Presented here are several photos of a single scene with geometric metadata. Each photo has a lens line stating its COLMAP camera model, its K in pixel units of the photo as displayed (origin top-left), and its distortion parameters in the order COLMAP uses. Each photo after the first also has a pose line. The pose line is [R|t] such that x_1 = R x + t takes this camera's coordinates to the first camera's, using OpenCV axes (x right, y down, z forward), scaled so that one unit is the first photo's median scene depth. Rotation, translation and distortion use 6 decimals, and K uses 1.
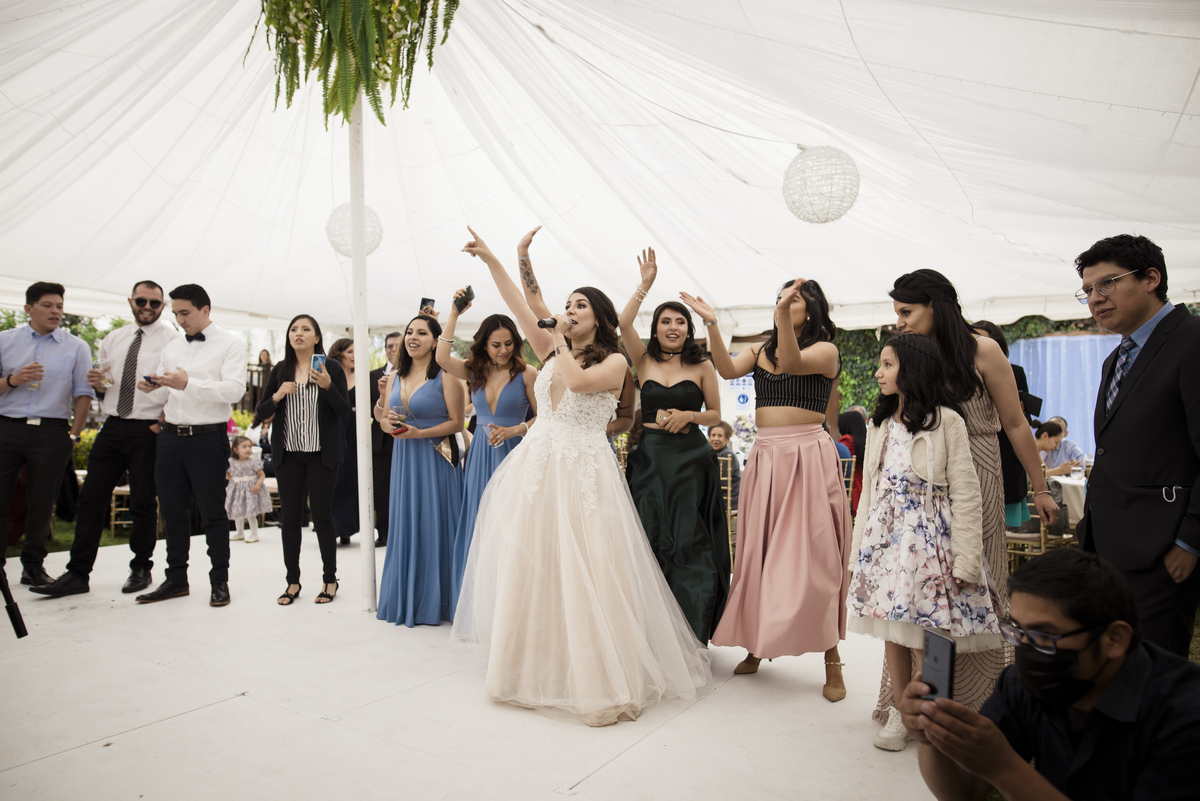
lens RADIAL K [[807.0, 0, 629.2], [0, 807.0, 385.7], [0, 0, 1]] dist [-0.202251, 0.113016]
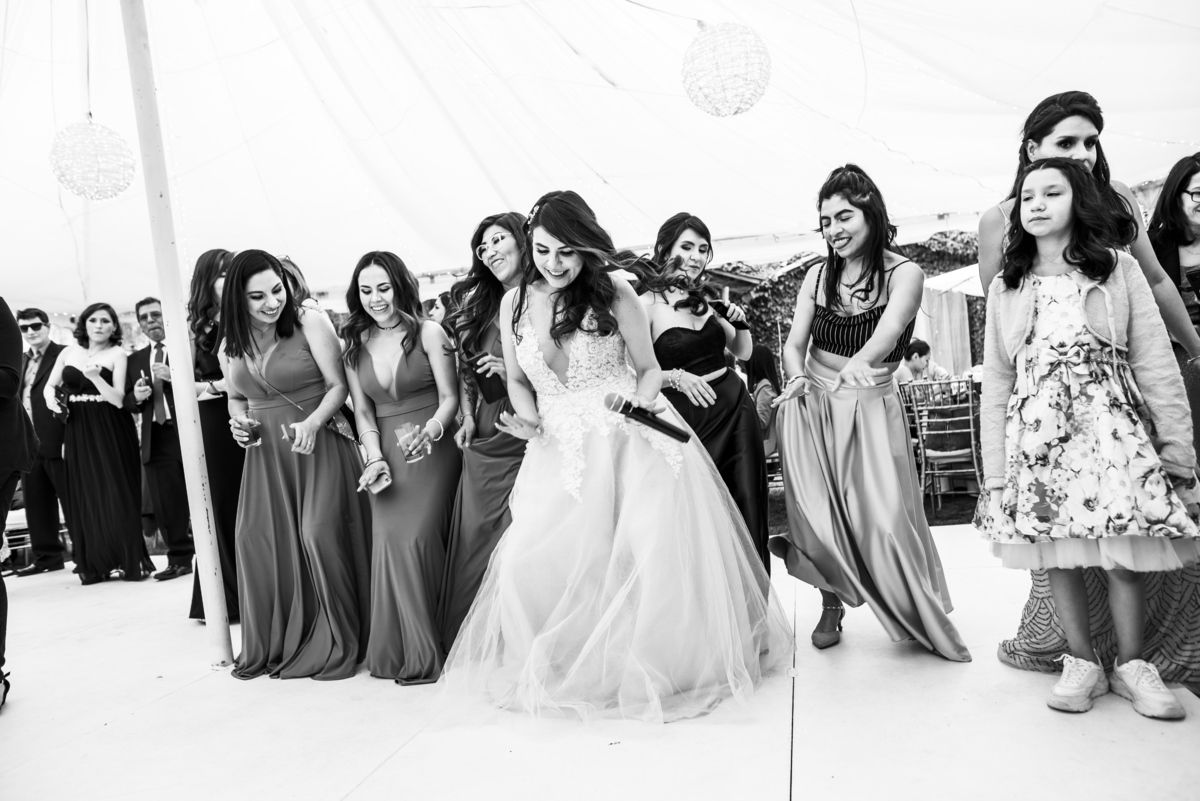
lens RADIAL K [[807.0, 0, 629.2], [0, 807.0, 385.7], [0, 0, 1]] dist [-0.202251, 0.113016]
pose [[0.950775, -0.104577, 0.291702, -0.258276], [0.098859, 0.994510, 0.034317, 0.090311], [-0.293690, -0.003790, 0.955893, 0.442697]]
